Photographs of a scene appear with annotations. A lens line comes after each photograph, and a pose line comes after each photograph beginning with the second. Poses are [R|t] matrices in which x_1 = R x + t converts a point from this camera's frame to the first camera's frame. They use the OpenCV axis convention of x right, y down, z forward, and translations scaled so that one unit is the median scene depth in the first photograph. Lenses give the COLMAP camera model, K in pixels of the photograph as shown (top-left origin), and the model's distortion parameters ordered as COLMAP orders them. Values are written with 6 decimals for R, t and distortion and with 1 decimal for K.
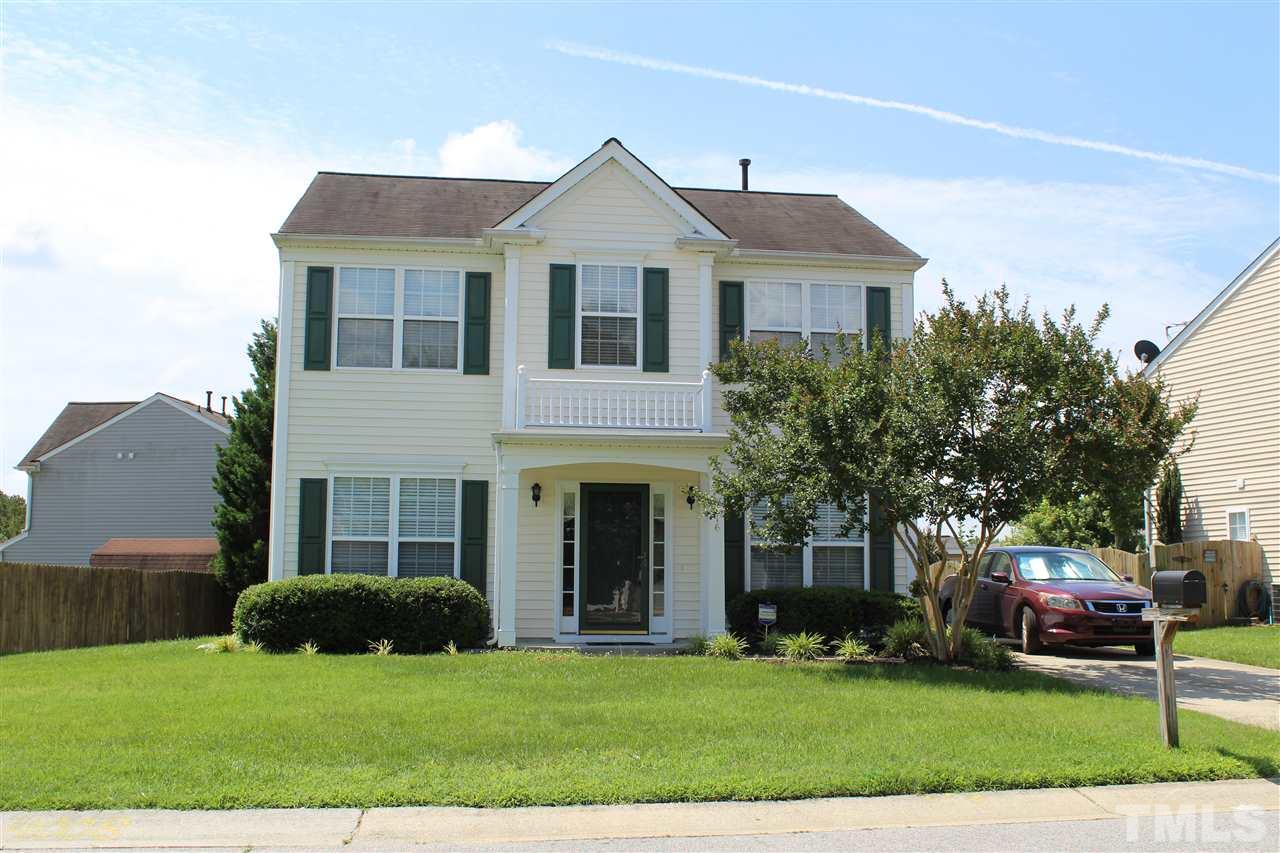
lens RADIAL K [[1255.6, 0, 658.4], [0, 1255.6, 428.7], [0, 0, 1]] dist [-0.059956, 0.016822]
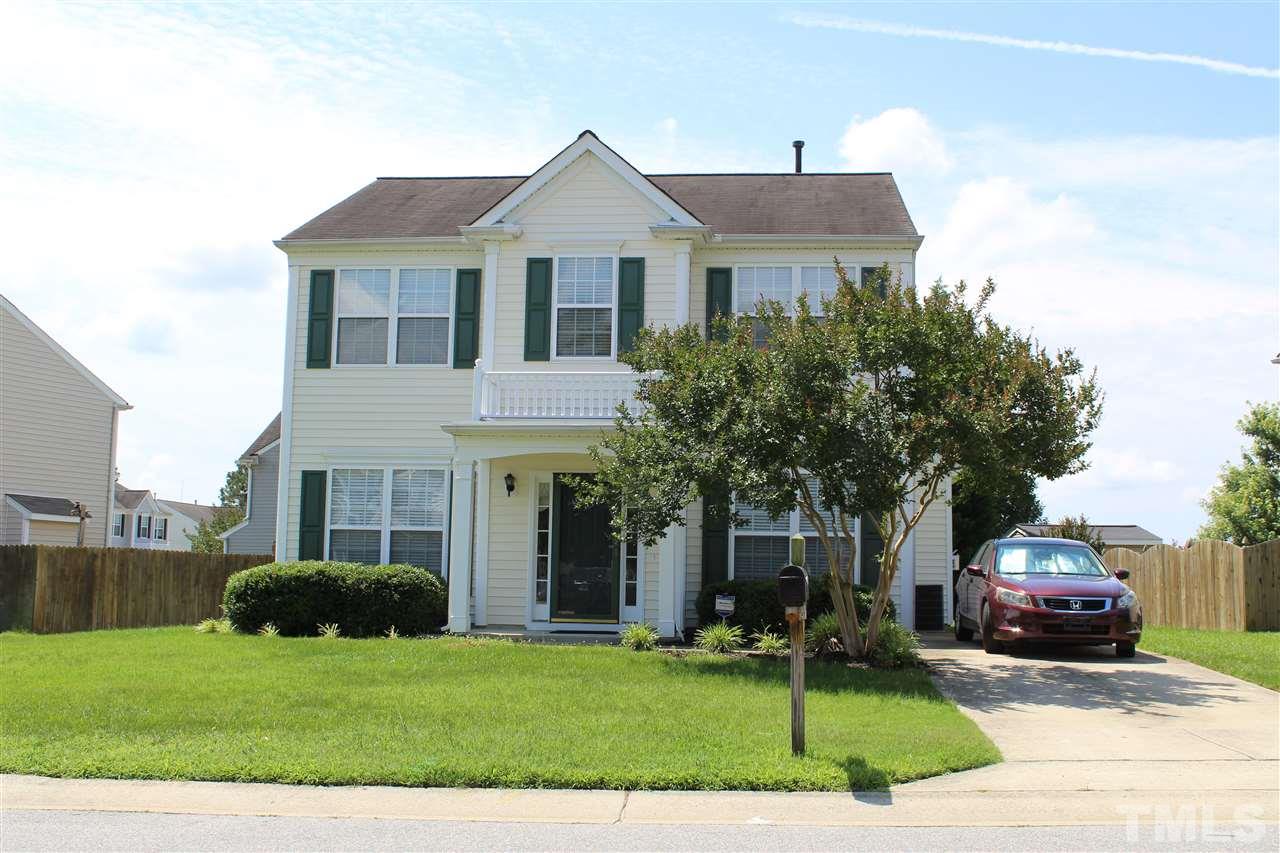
lens RADIAL K [[1255.6, 0, 658.4], [0, 1255.6, 428.7], [0, 0, 1]] dist [-0.059956, 0.016822]
pose [[0.978243, -0.013225, -0.207042, 0.227908], [0.015100, 0.999858, 0.007481, 0.001000], [0.206914, -0.010444, 0.978303, 0.025461]]
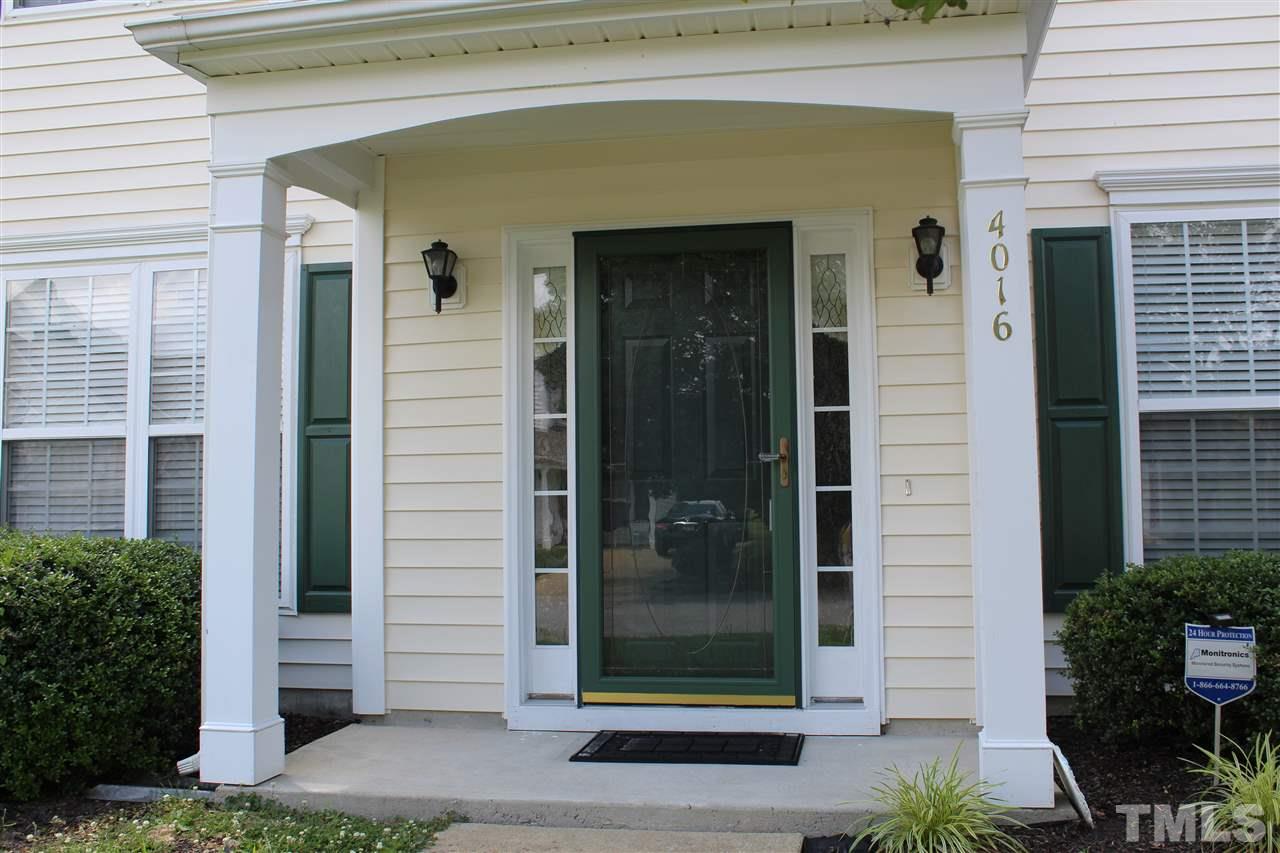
lens RADIAL K [[1255.6, 0, 658.4], [0, 1255.6, 428.7], [0, 0, 1]] dist [-0.059956, 0.016822]
pose [[0.959977, -0.033814, -0.278030, 0.045396], [0.052250, 0.996880, 0.059167, 0.074307], [0.275162, -0.071326, 0.958749, 0.683776]]
